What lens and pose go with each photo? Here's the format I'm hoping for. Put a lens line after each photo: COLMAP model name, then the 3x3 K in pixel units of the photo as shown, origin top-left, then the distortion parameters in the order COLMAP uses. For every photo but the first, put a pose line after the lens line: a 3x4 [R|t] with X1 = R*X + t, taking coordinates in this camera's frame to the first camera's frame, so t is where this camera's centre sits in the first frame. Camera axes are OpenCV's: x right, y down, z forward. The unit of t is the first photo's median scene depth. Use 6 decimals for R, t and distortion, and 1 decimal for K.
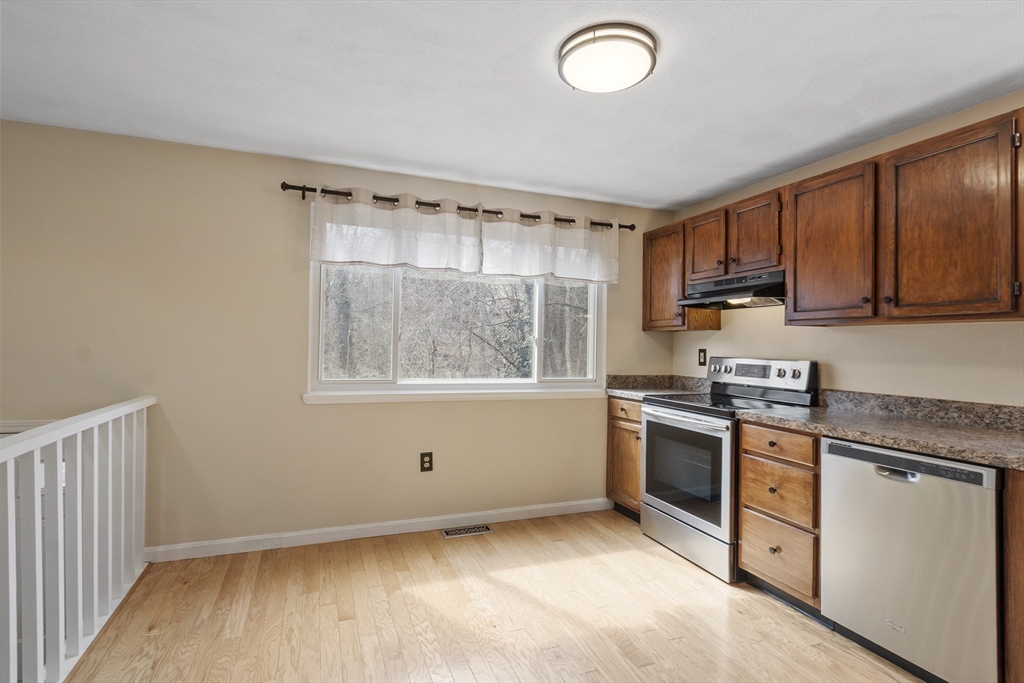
lens RADIAL K [[487.0, 0, 528.3], [0, 487.0, 343.2], [0, 0, 1]] dist [-0.000476, -0.000059]
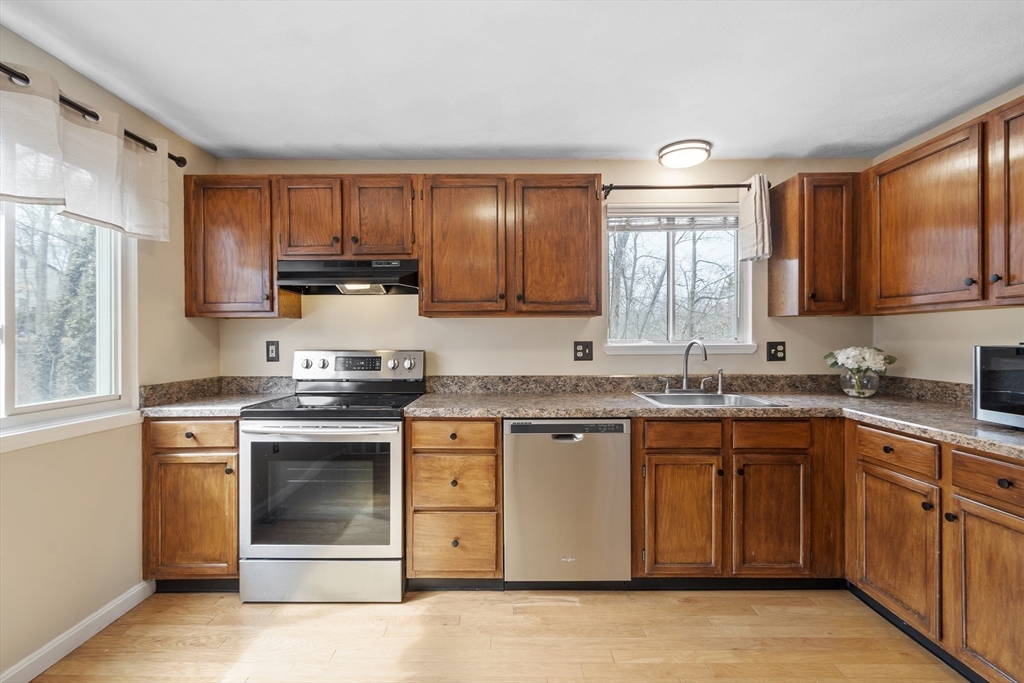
lens RADIAL K [[457.9, 0, 506.9], [0, 457.9, 340.9], [0, 0, 1]] dist [-0.000135, -0.000258]
pose [[0.402415, -0.020054, 0.915238, -0.277927], [0.004373, 0.999791, 0.019984, -0.002994], [-0.915447, -0.004039, 0.402419, 0.498261]]
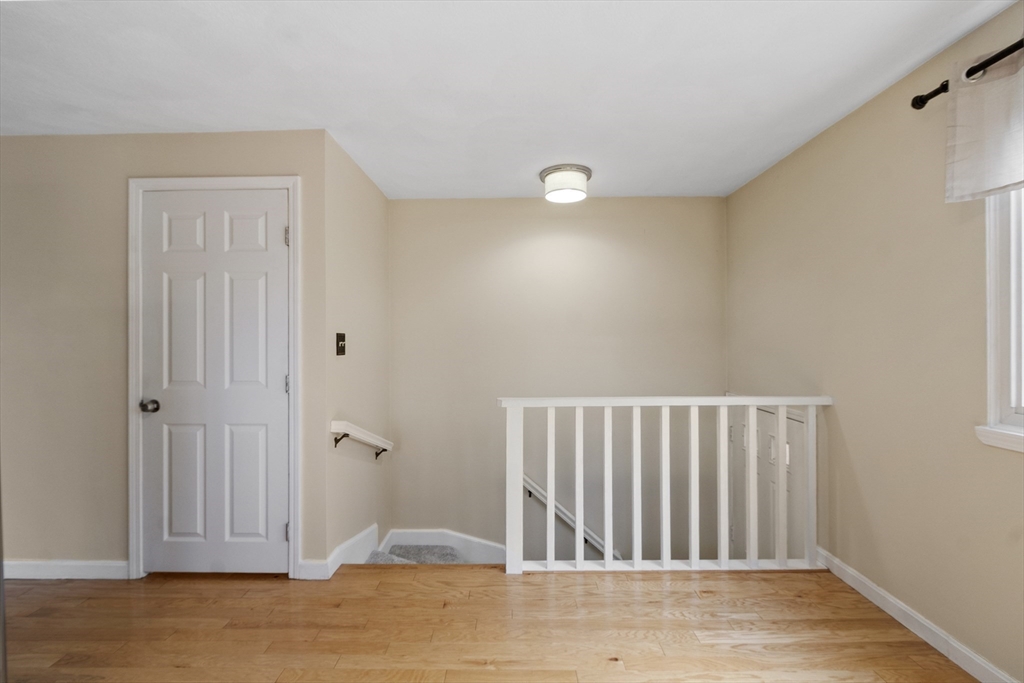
lens RADIAL K [[457.9, 0, 506.9], [0, 457.9, 340.9], [0, 0, 1]] dist [-0.000135, -0.000258]
pose [[-0.412688, -0.016129, -0.910729, 0.311298], [0.003460, 0.999808, -0.019274, 0.013932], [0.910866, -0.011106, -0.412553, 0.787018]]
